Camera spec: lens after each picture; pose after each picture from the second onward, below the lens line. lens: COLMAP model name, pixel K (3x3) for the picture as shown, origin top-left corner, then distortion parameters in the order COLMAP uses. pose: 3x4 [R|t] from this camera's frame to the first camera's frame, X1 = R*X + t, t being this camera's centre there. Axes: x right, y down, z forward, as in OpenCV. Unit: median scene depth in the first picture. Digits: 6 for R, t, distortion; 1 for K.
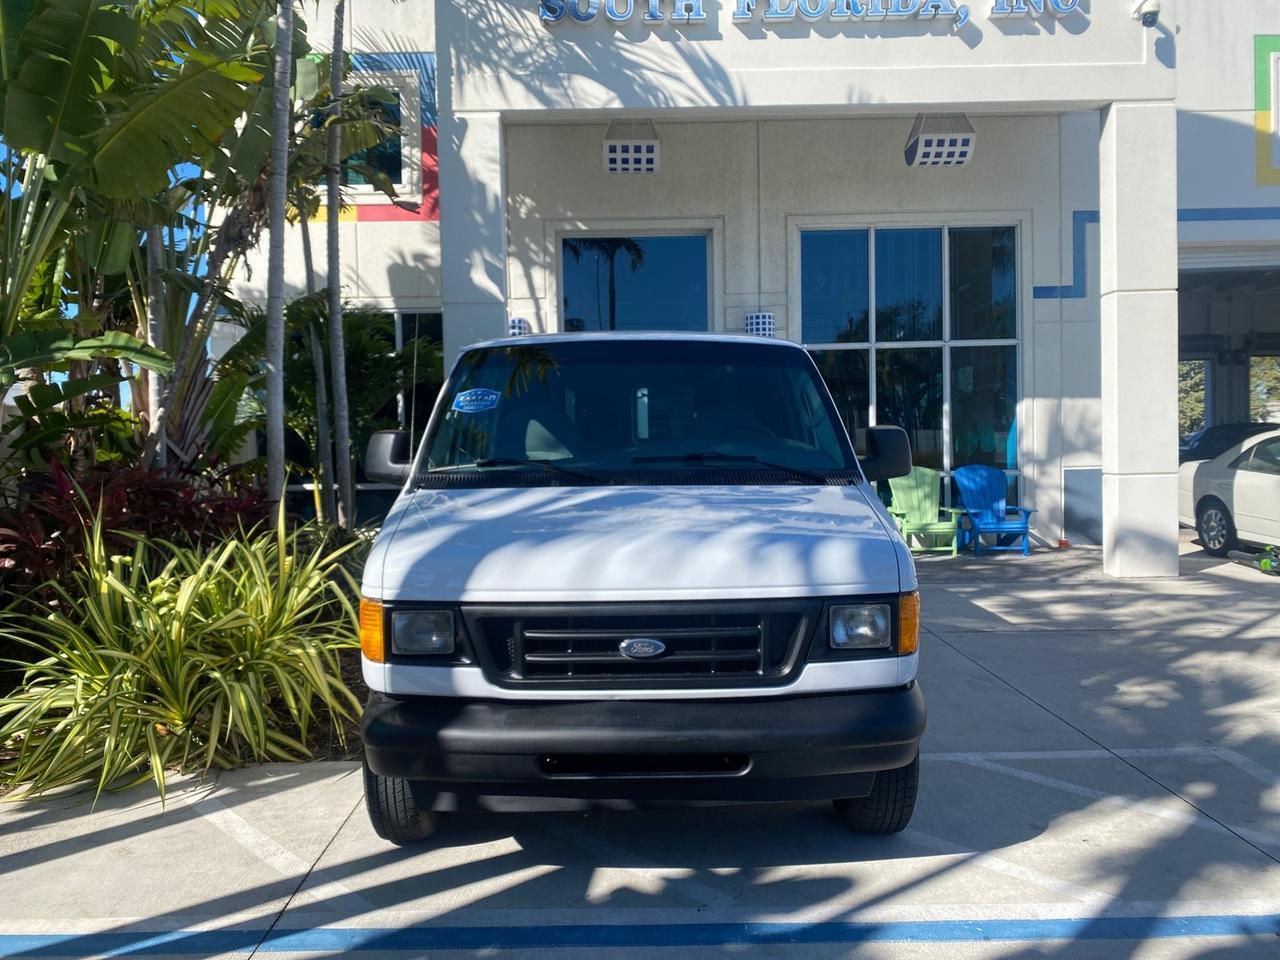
lens RADIAL K [[980.7, 0, 635.8], [0, 980.7, 470.6], [0, 0, 1]] dist [0.022816, -0.017776]
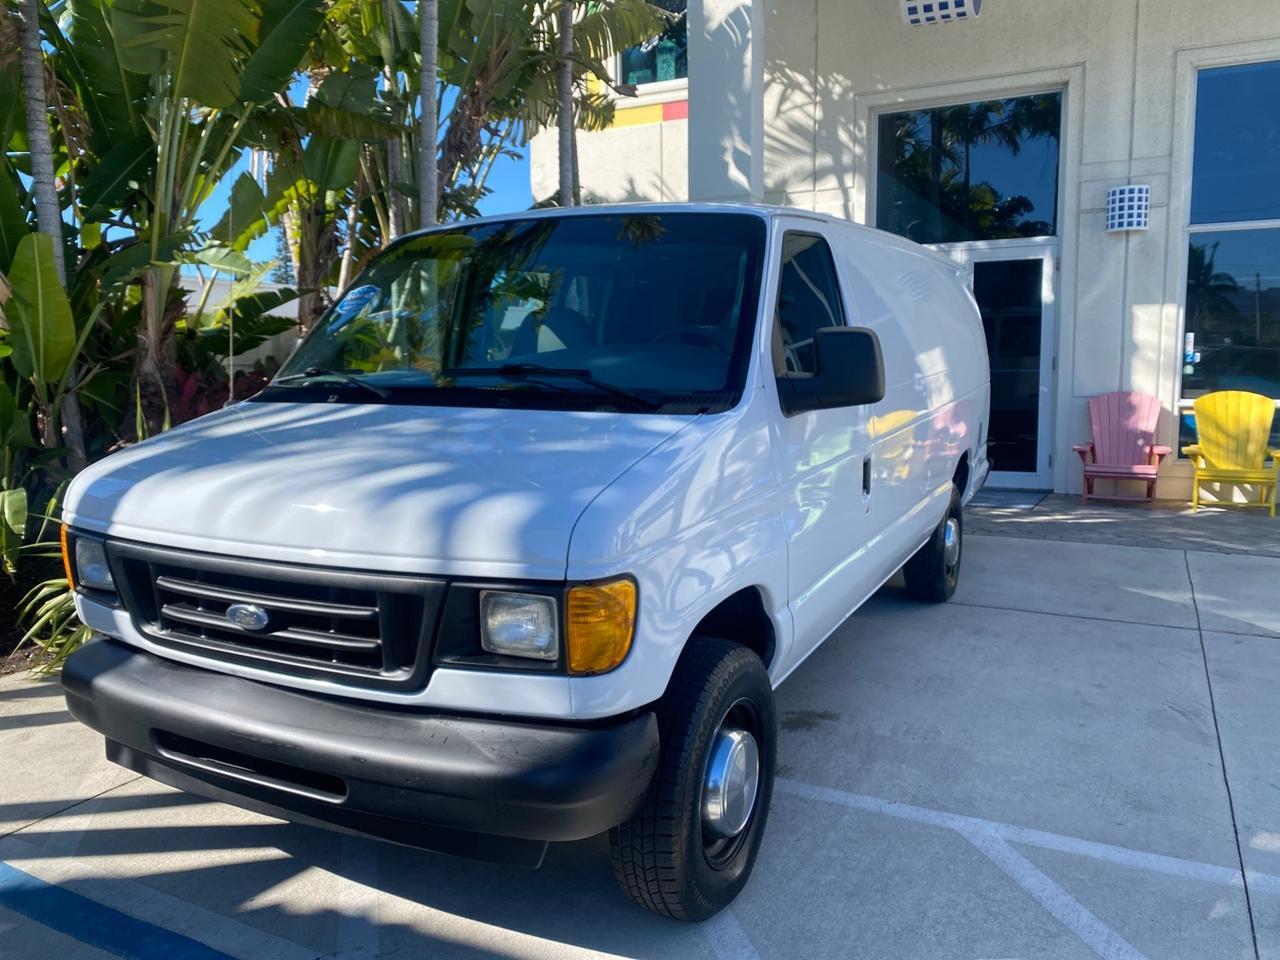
lens RADIAL K [[980.7, 0, 643.0], [0, 980.7, 472.6], [0, 0, 1]] dist [0.022816, -0.017776]
pose [[0.882552, 0.063259, -0.465940, 0.276169], [-0.021596, 0.995317, 0.094226, -0.004481], [0.469719, -0.073097, 0.879785, 0.208006]]
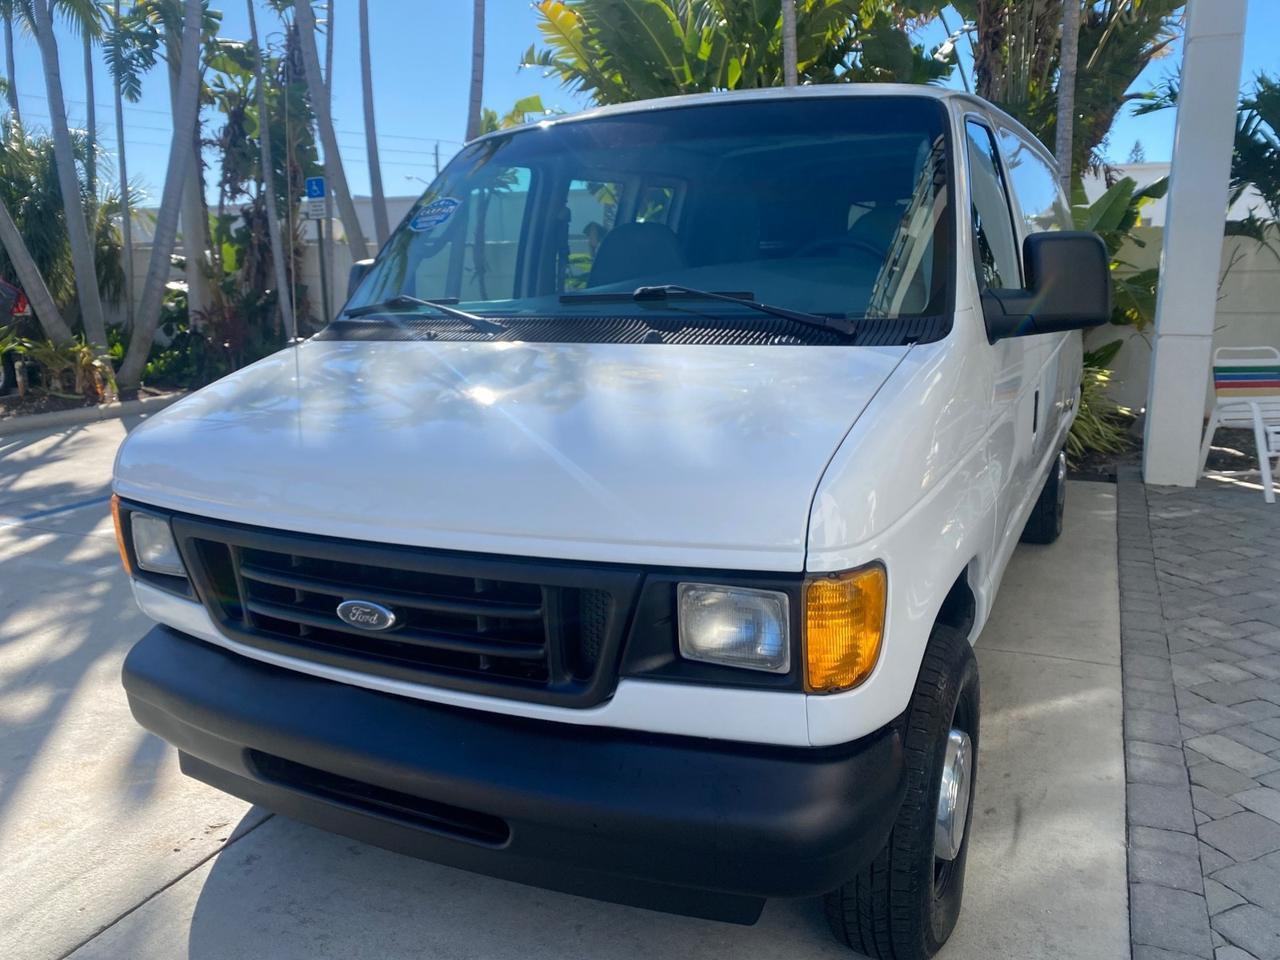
lens RADIAL K [[980.7, 0, 638.9], [0, 980.7, 482.1], [0, 0, 1]] dist [0.022816, -0.017776]
pose [[0.883878, 0.081139, -0.460627, 0.189938], [0.004684, 0.983253, 0.182187, -0.005617], [0.467695, -0.163188, 0.868695, 0.243694]]
